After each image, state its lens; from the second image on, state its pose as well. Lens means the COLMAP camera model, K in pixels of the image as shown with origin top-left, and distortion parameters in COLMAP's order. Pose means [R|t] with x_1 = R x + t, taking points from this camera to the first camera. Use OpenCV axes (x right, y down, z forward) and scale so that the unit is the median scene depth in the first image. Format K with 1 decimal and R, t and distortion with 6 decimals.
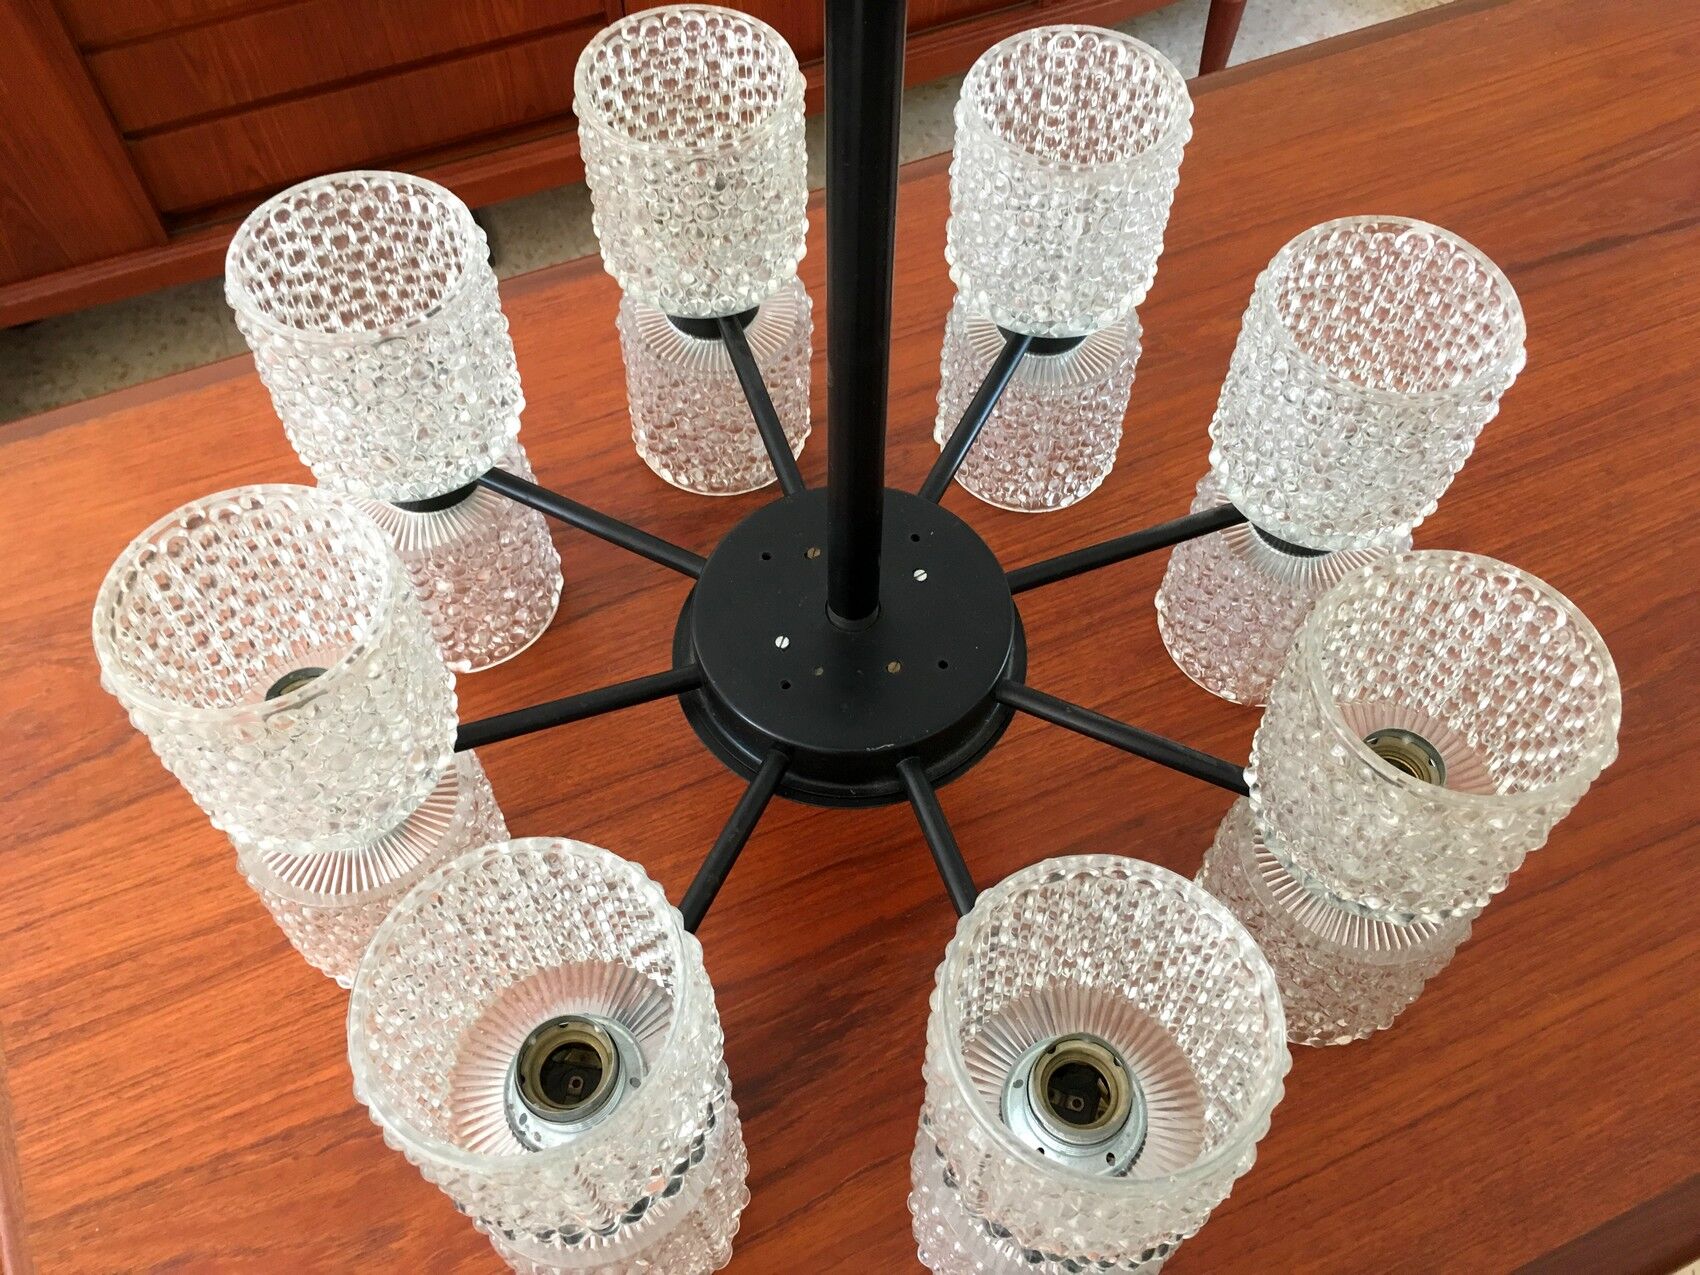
lens RADIAL K [[1440.5, 0, 850.0], [0, 1440.5, 637.5], [0, 0, 1]] dist [0.076061, -0.095776]
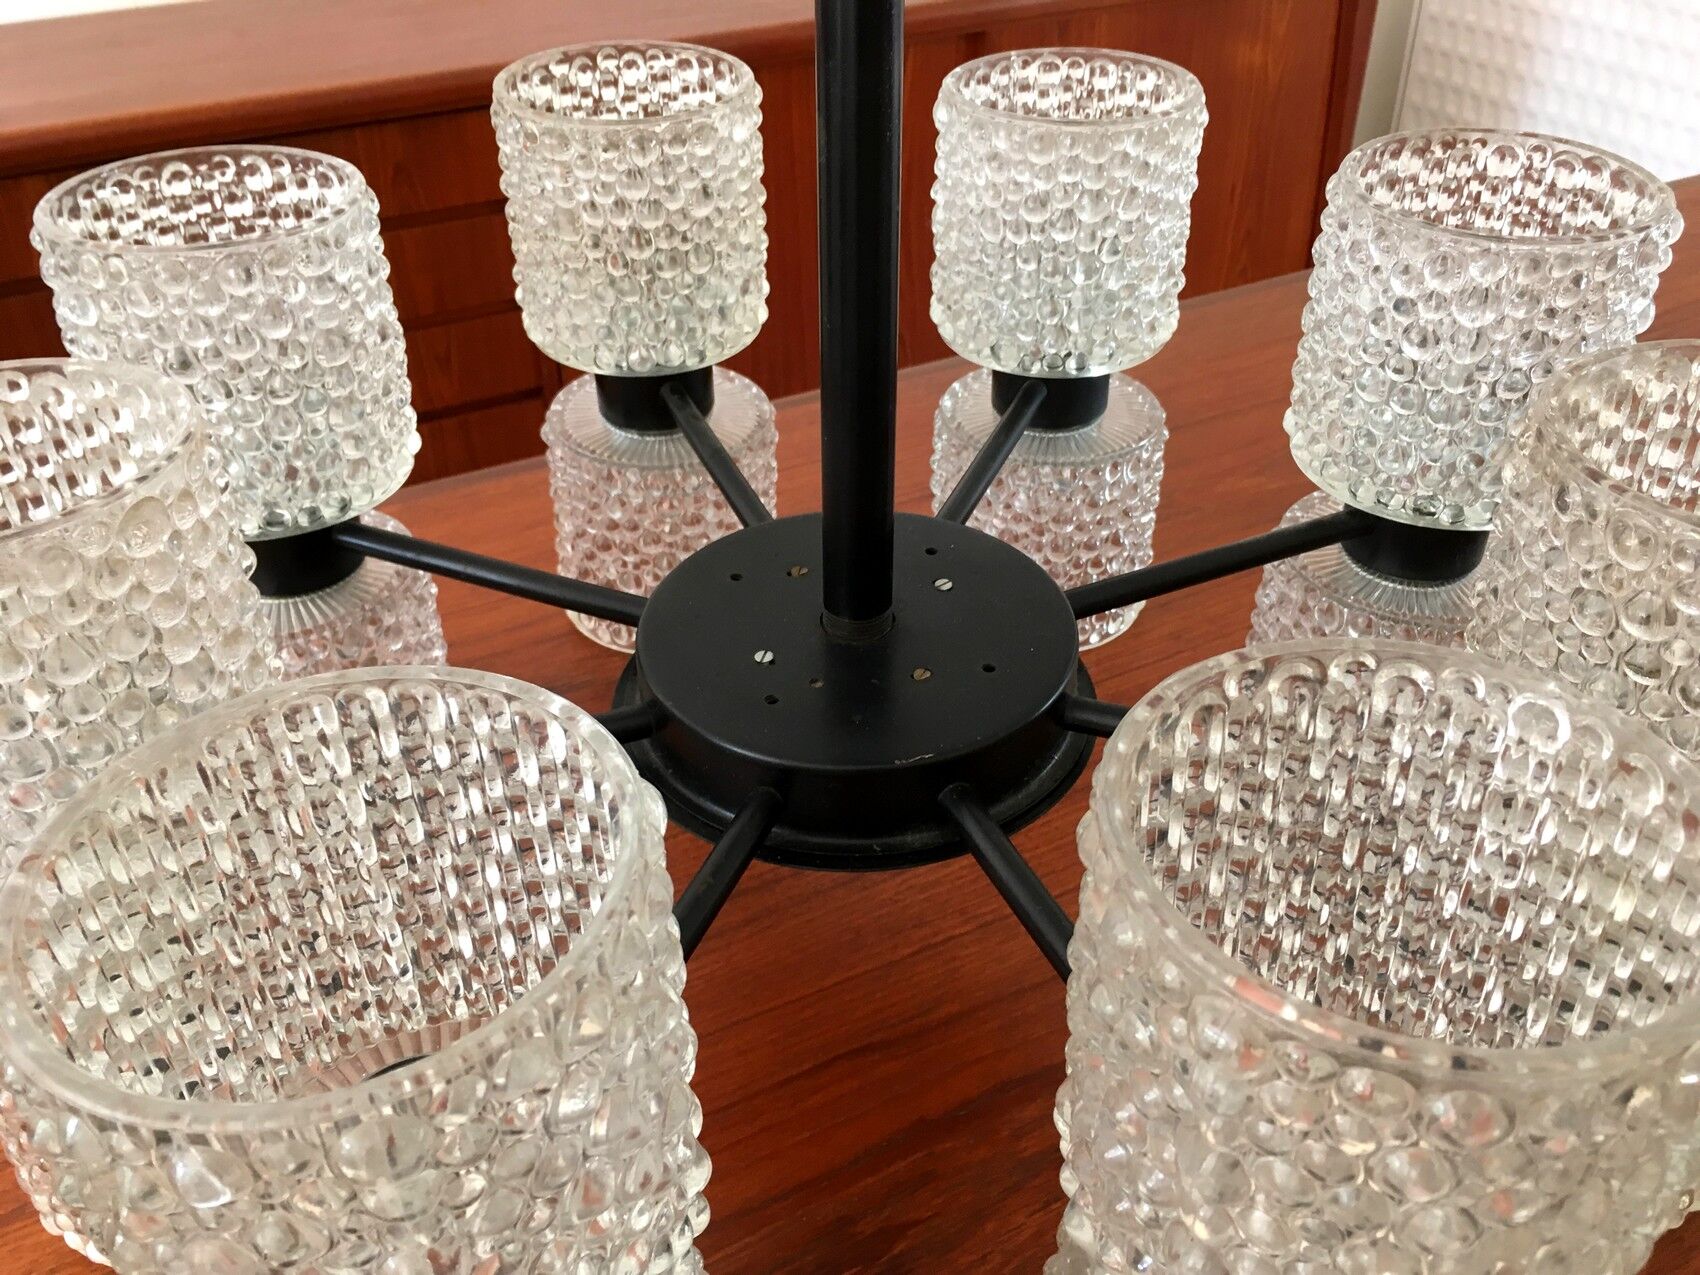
lens RADIAL K [[1454.3, 0, 850.0], [0, 1454.3, 637.5], [0, 0, 1]] dist [0.081816, -0.138291]
pose [[0.997579, -0.049976, 0.048360, -0.036360], [0.064056, 0.931074, -0.359163, 0.243296], [-0.027077, 0.361391, 0.932021, 0.297455]]
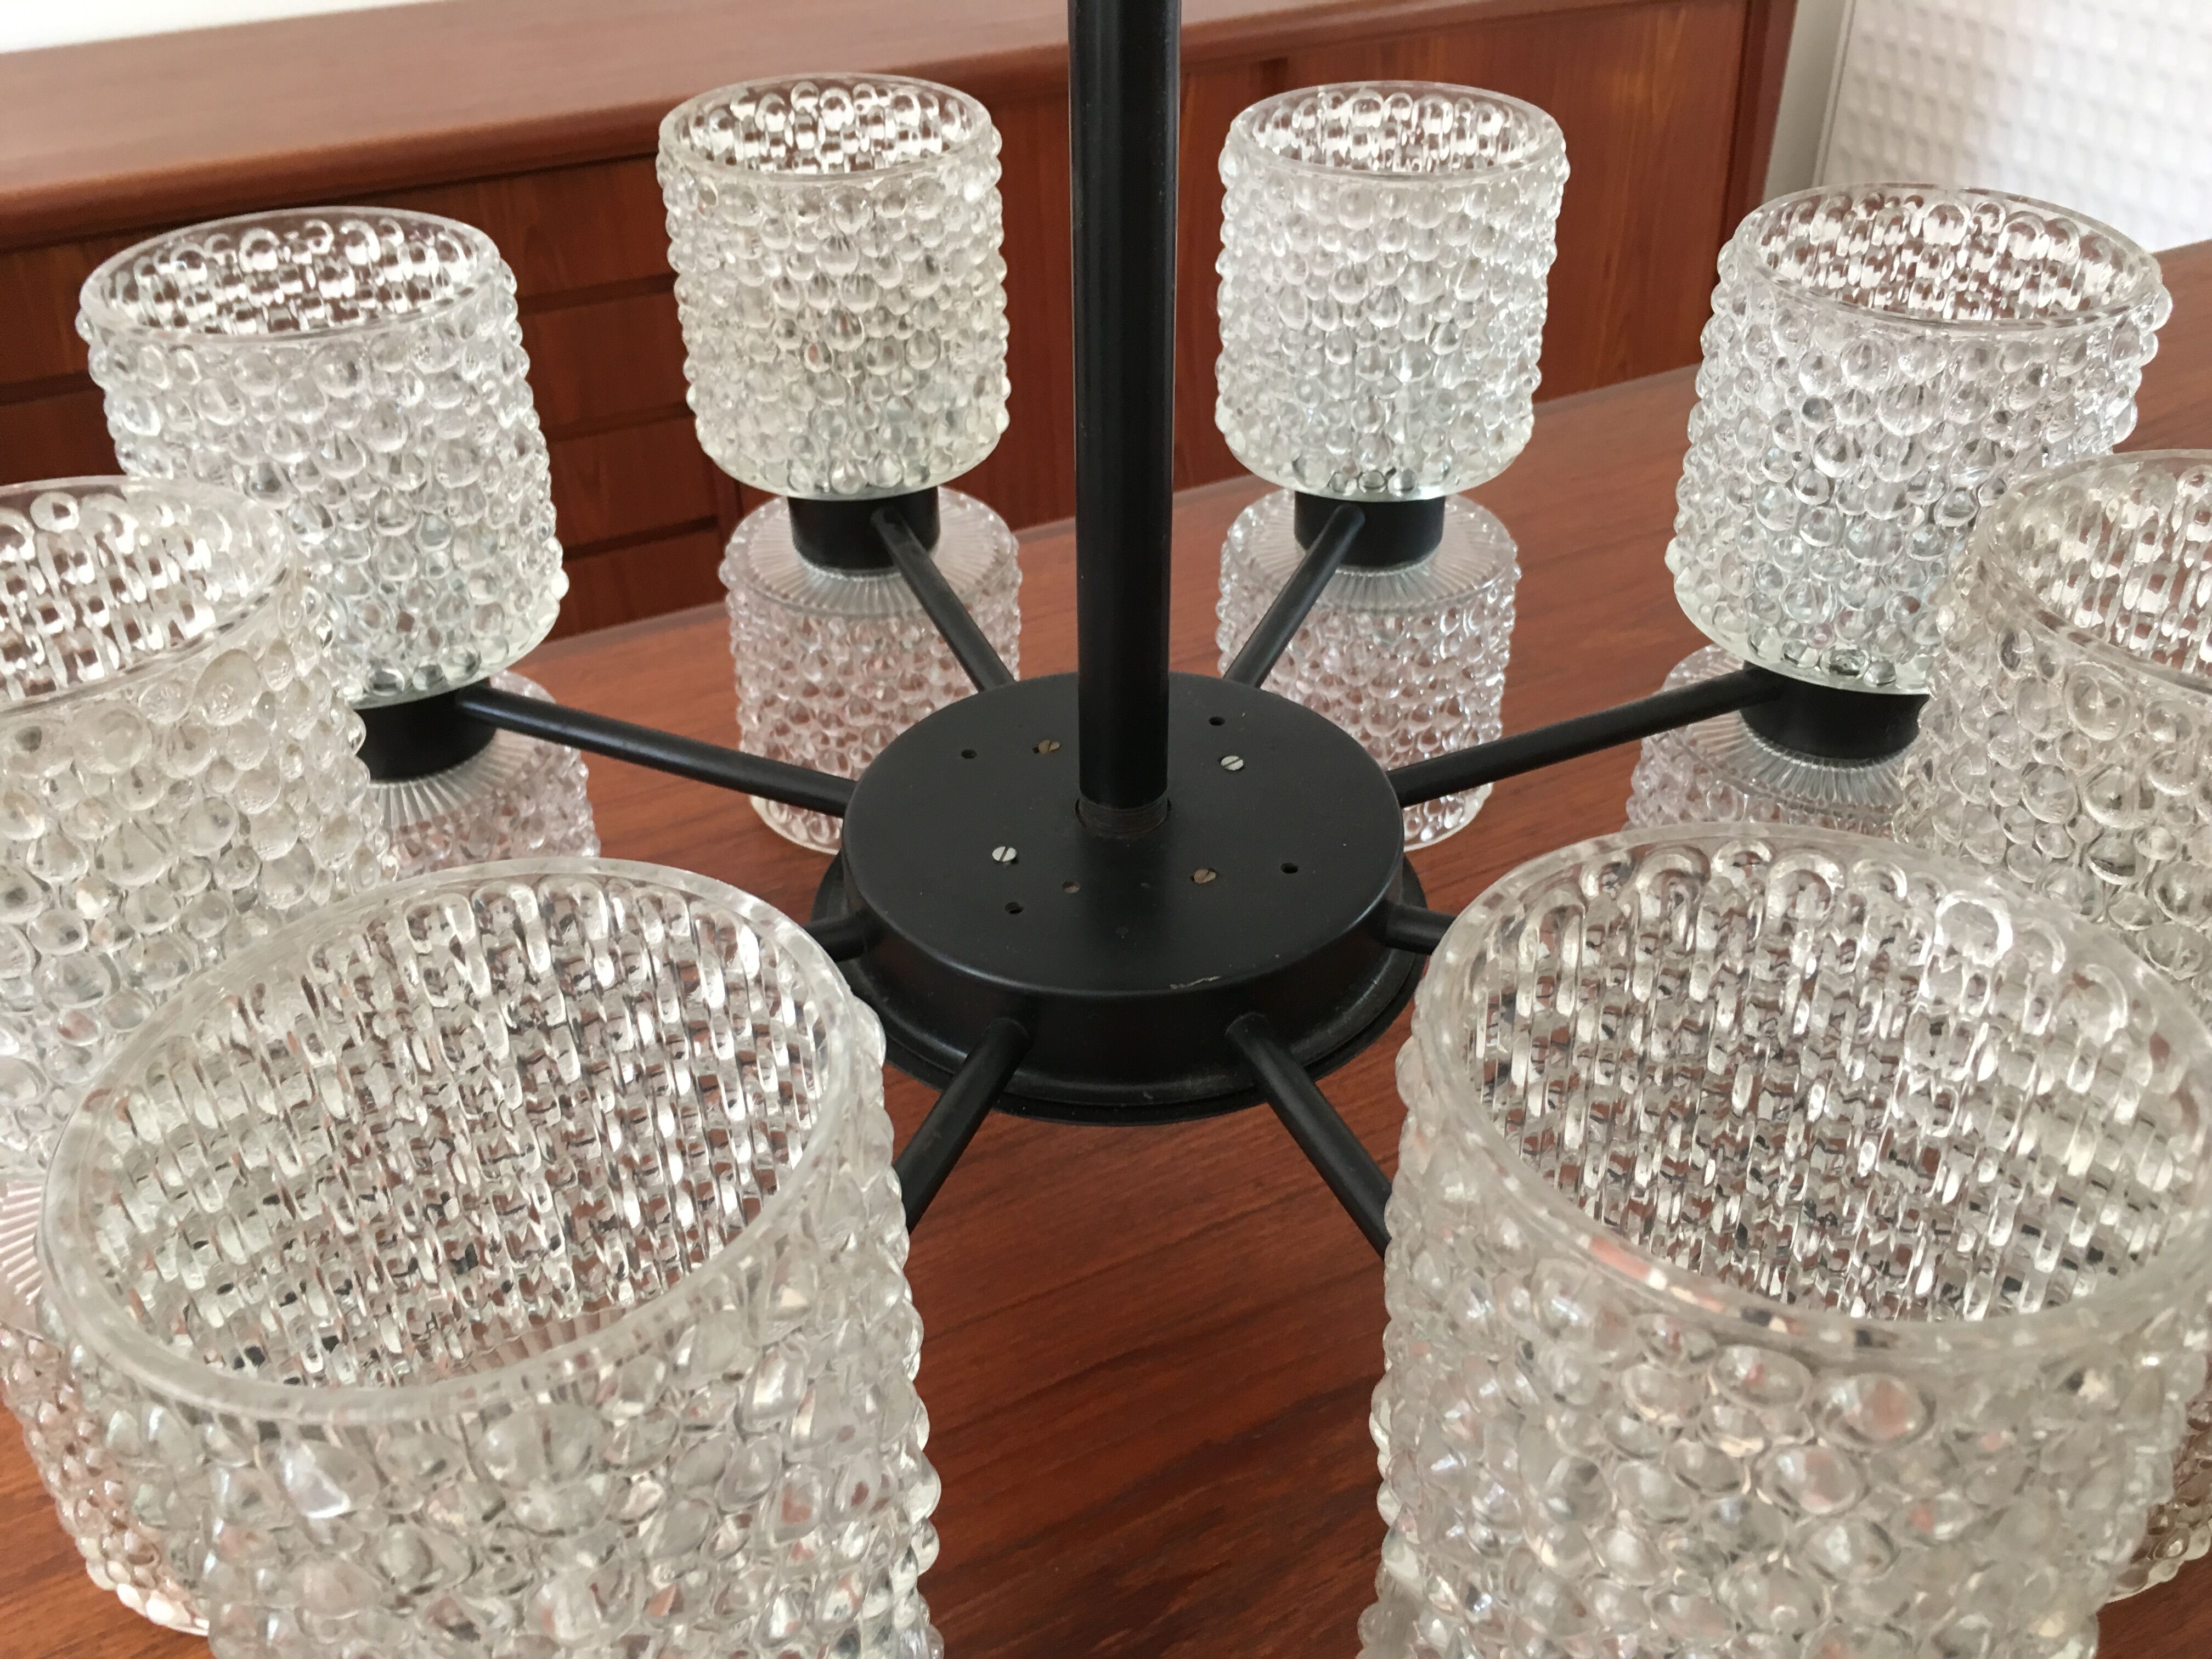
lens RADIAL K [[1892.3, 0, 1106.0], [0, 1892.3, 829.5], [0, 0, 1]] dist [0.081816, -0.138291]
pose [[0.997732, -0.050205, 0.044831, -0.037461], [0.063145, 0.928784, -0.365203, 0.253422], [-0.023303, 0.367205, 0.929848, 0.282887]]
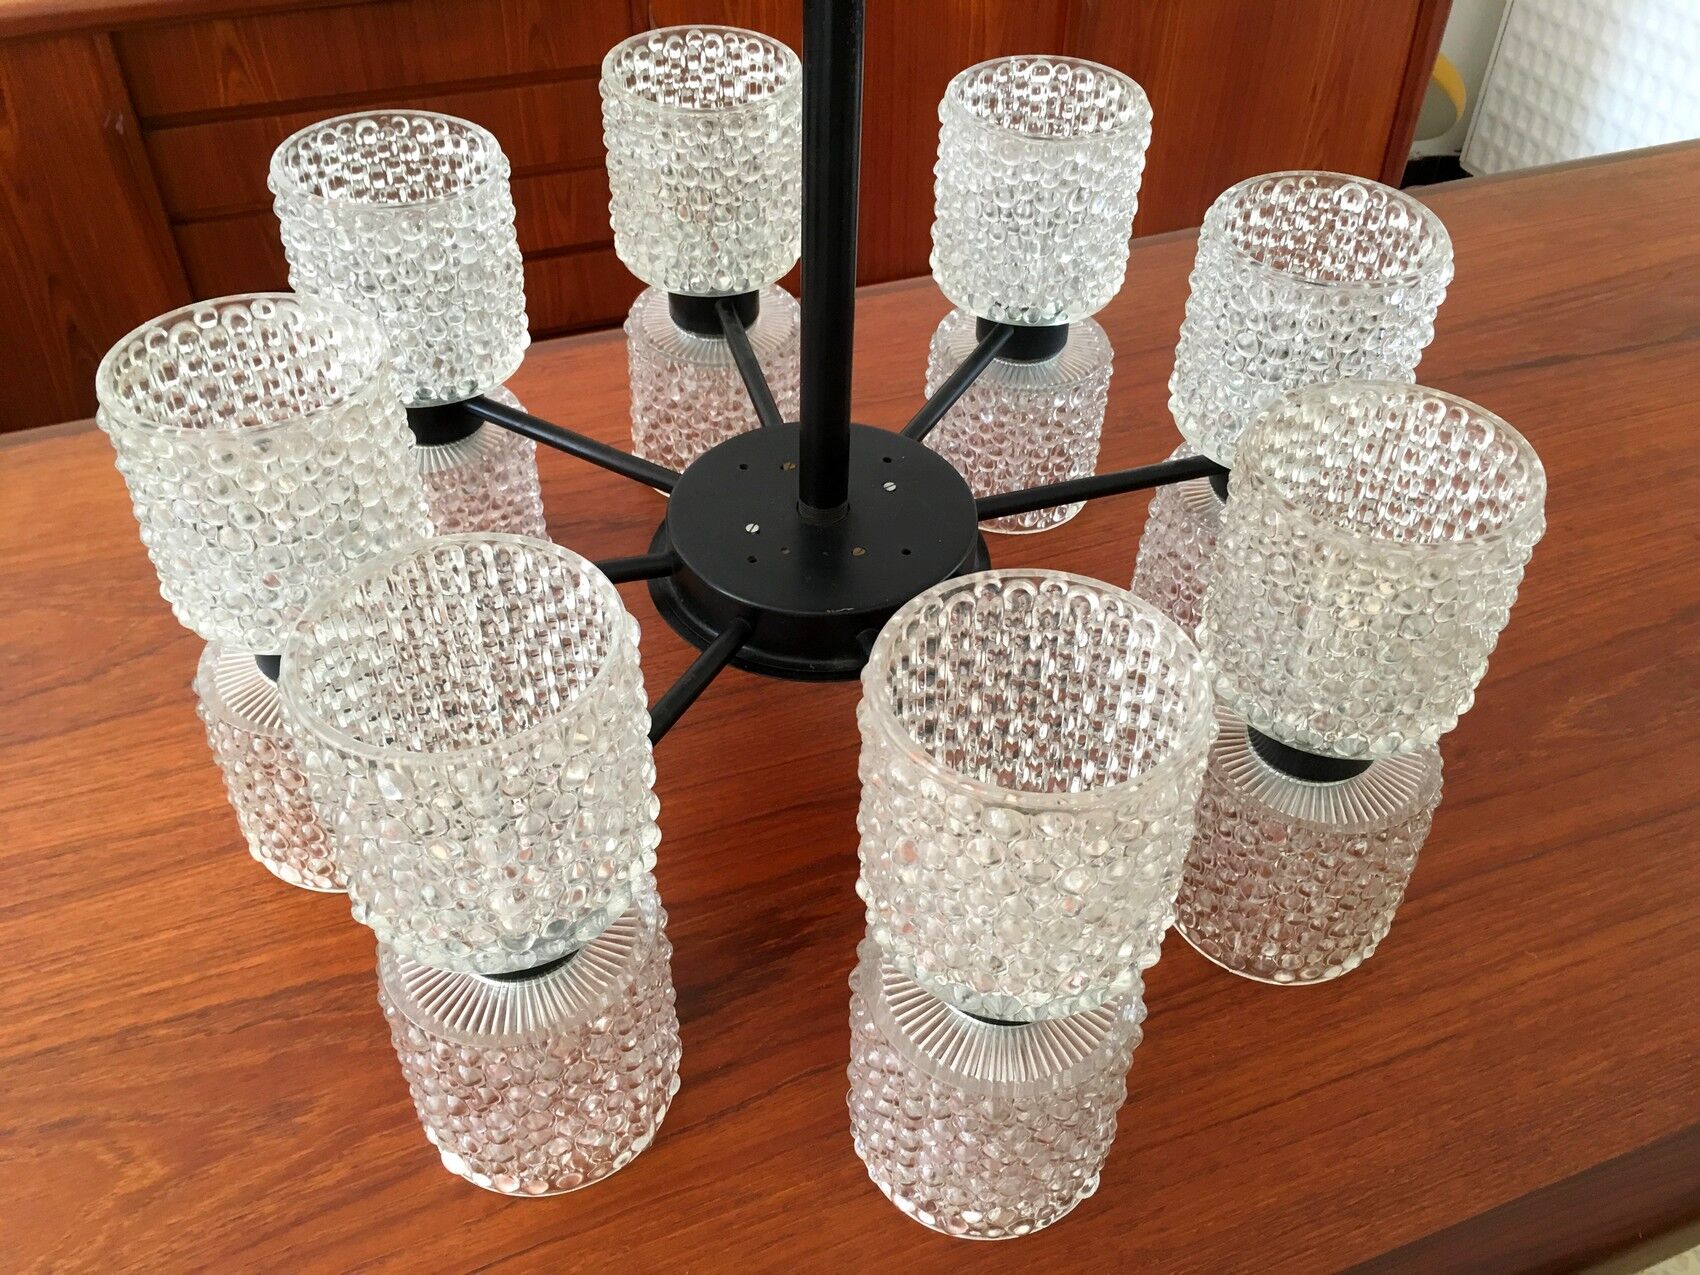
lens RADIAL K [[1440.5, 0, 850.0], [0, 1440.5, 637.5], [0, 0, 1]] dist [0.076061, -0.095776]
pose [[0.998798, 0.045624, -0.017933, 0.042378], [-0.048623, 0.968578, -0.243910, 0.308516], [0.006241, 0.244489, 0.969632, 0.014985]]
